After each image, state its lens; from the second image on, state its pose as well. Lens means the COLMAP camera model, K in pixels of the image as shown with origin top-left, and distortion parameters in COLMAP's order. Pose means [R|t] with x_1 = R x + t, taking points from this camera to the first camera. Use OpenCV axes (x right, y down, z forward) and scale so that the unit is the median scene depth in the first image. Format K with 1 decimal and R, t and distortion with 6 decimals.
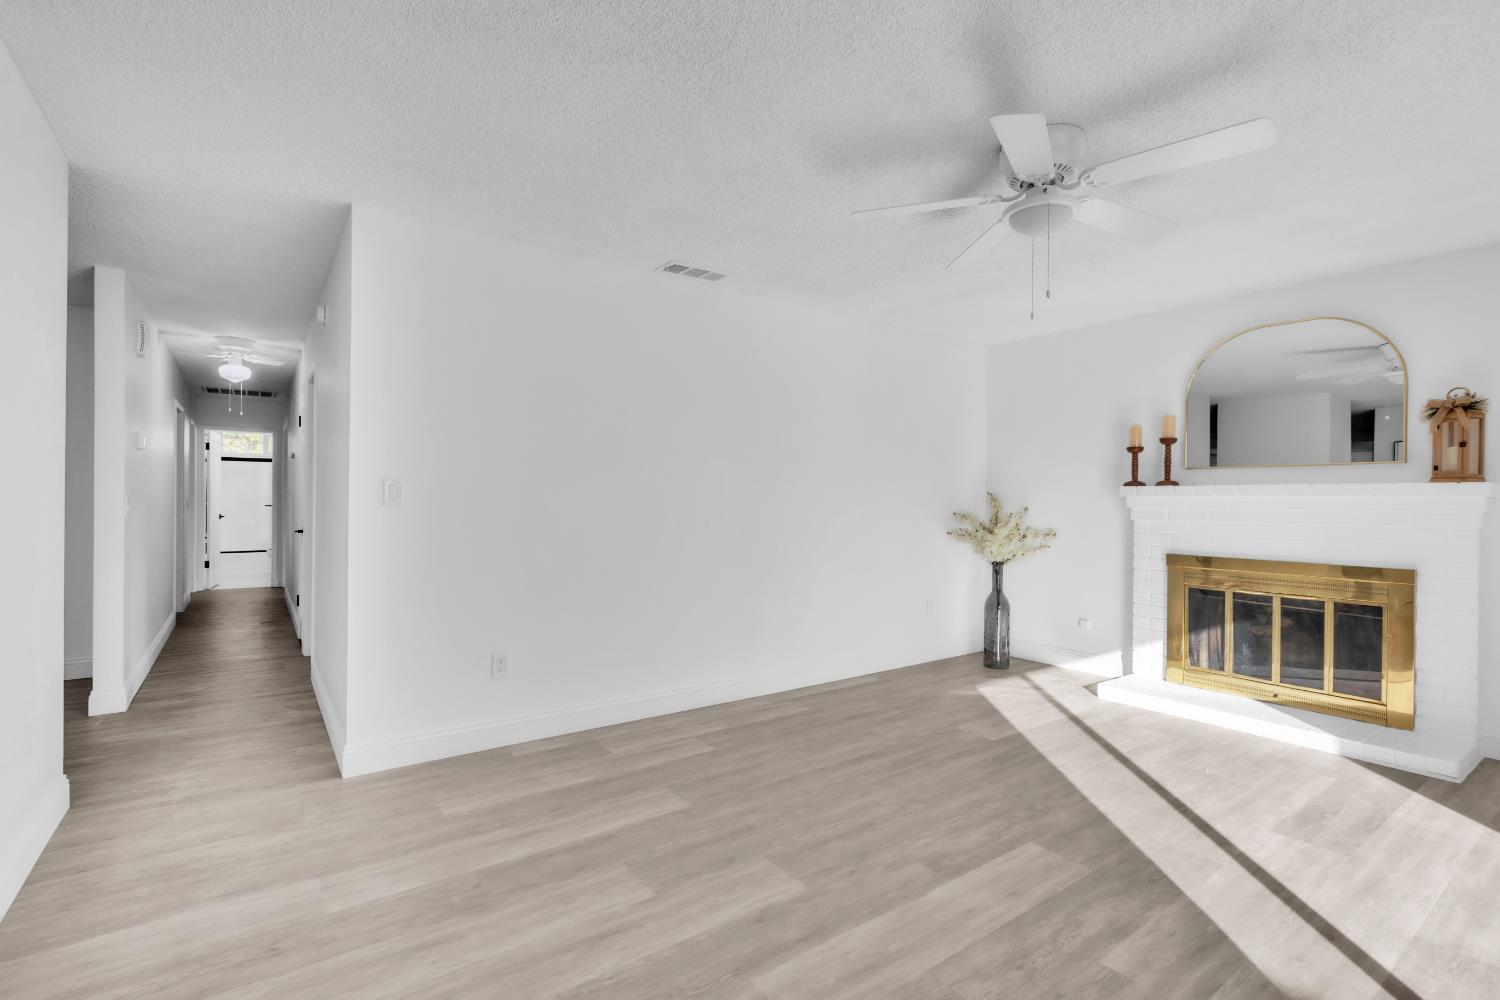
lens RADIAL K [[689.9, 0, 749.8], [0, 689.9, 507.7], [0, 0, 1]] dist [-0.000978, -0.000528]
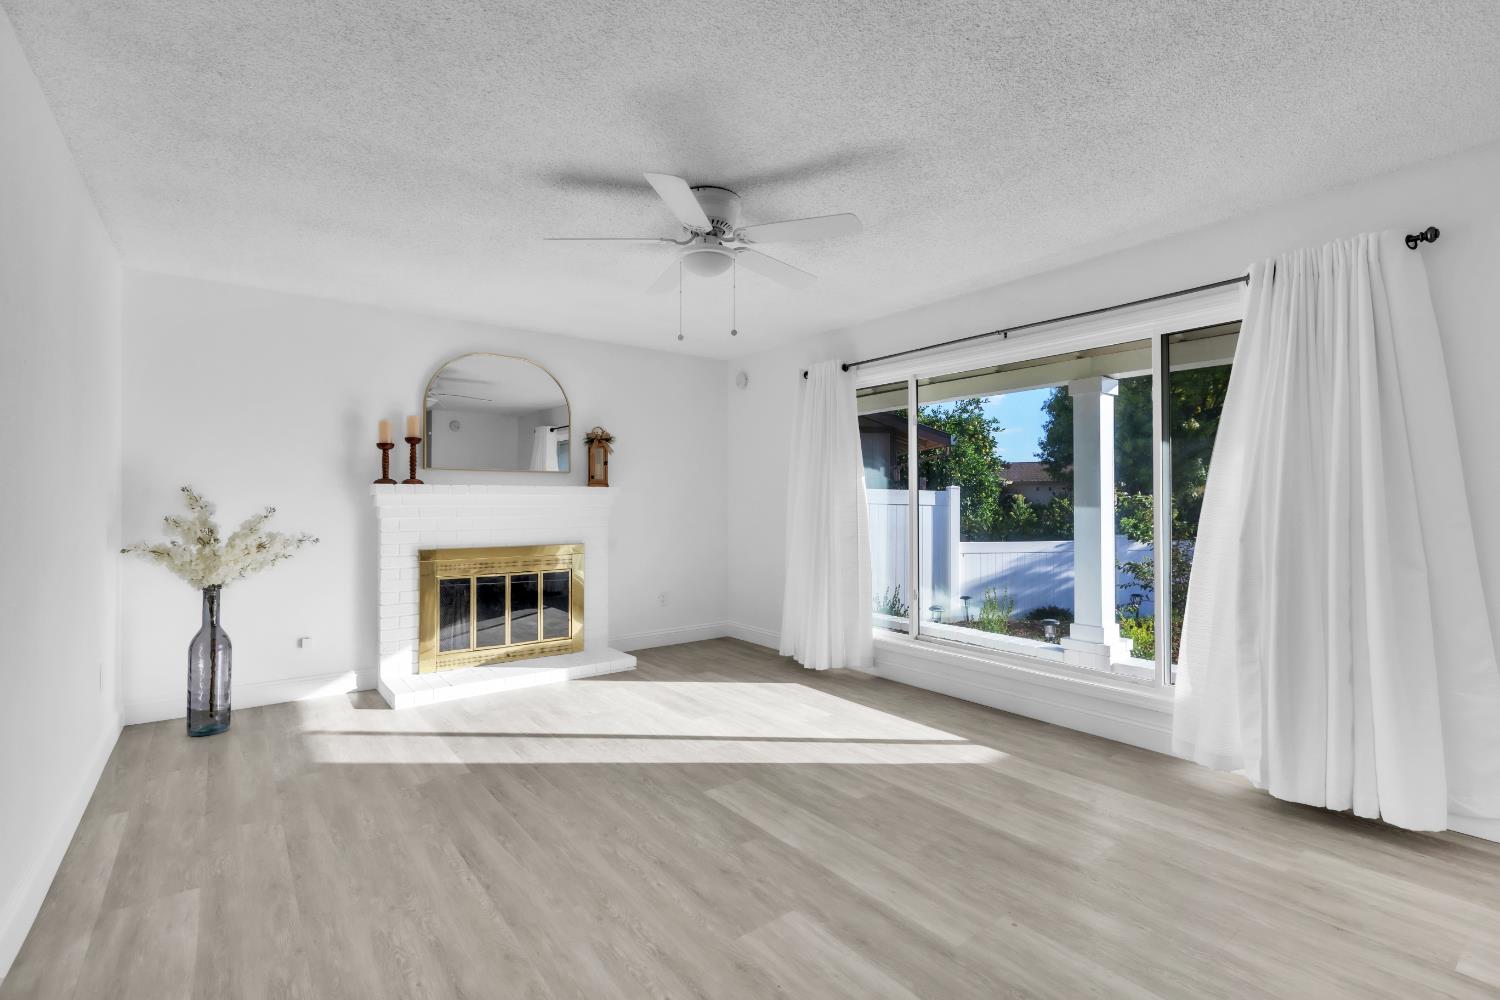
lens RADIAL K [[672.7, 0, 748.3], [0, 672.7, 498.9], [0, 0, 1]] dist [0.002791, -0.000350]
pose [[-0.023038, -0.004833, 0.999723, -0.540697], [0.010829, 0.999928, 0.005084, -0.012684], [-0.999676, 0.010943, -0.022984, 0.695824]]
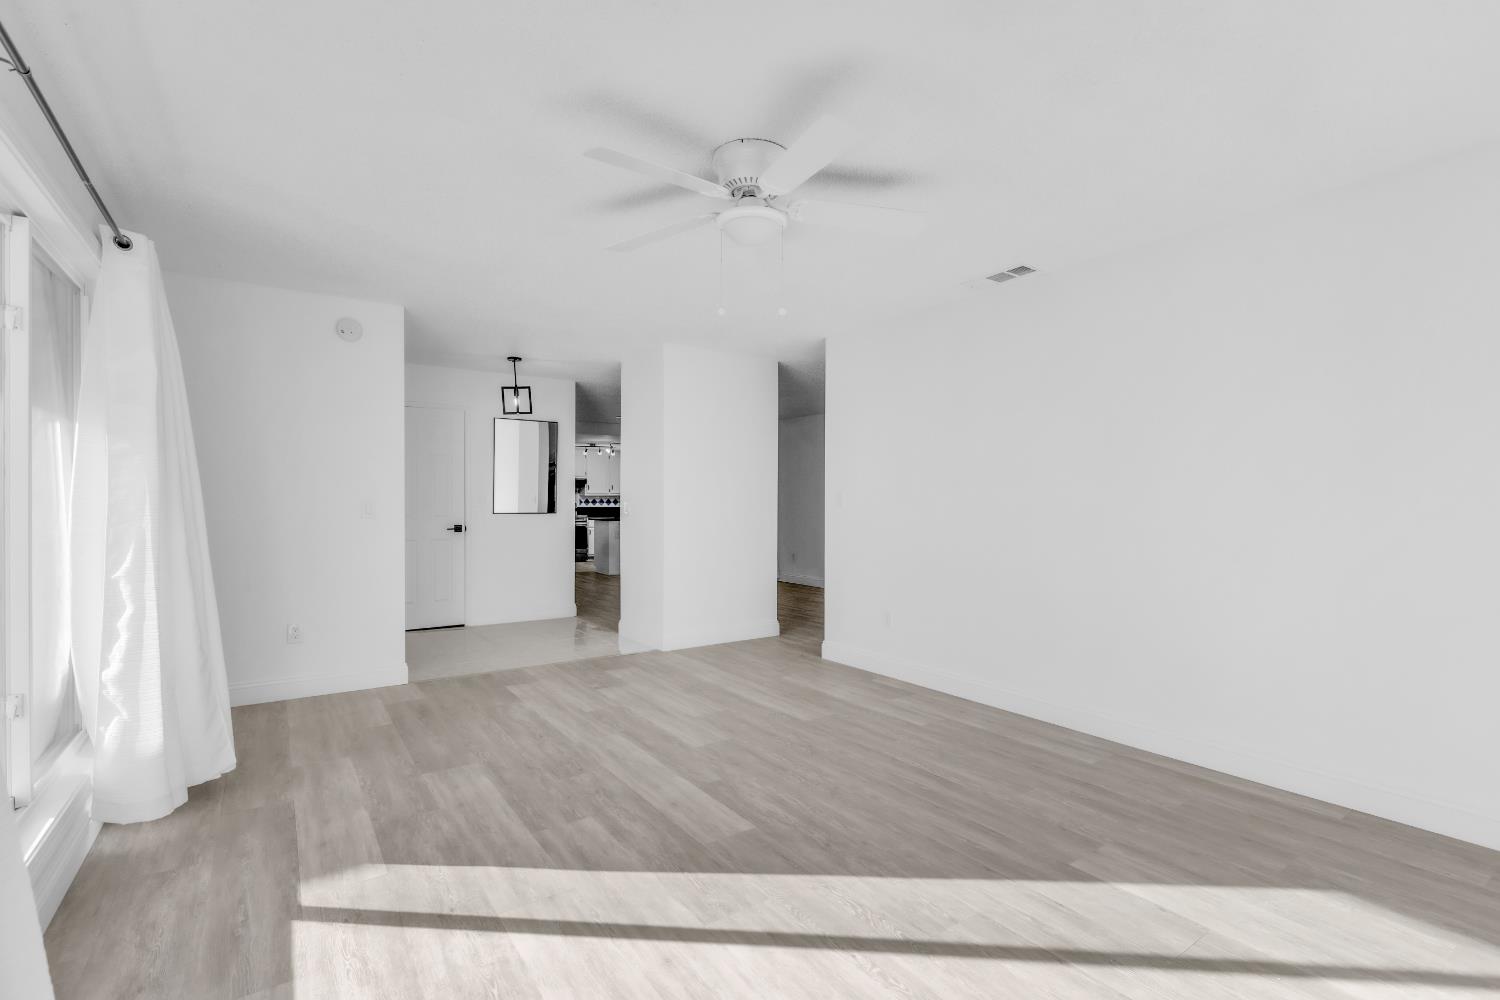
lens RADIAL K [[689.9, 0, 749.8], [0, 689.9, 507.7], [0, 0, 1]] dist [-0.000978, -0.000528]
pose [[-0.019758, 0.000333, -0.999805, 1.067316], [-0.012665, 0.999920, 0.000583, 0.001440], [0.999725, 0.012674, -0.019752, 0.741020]]
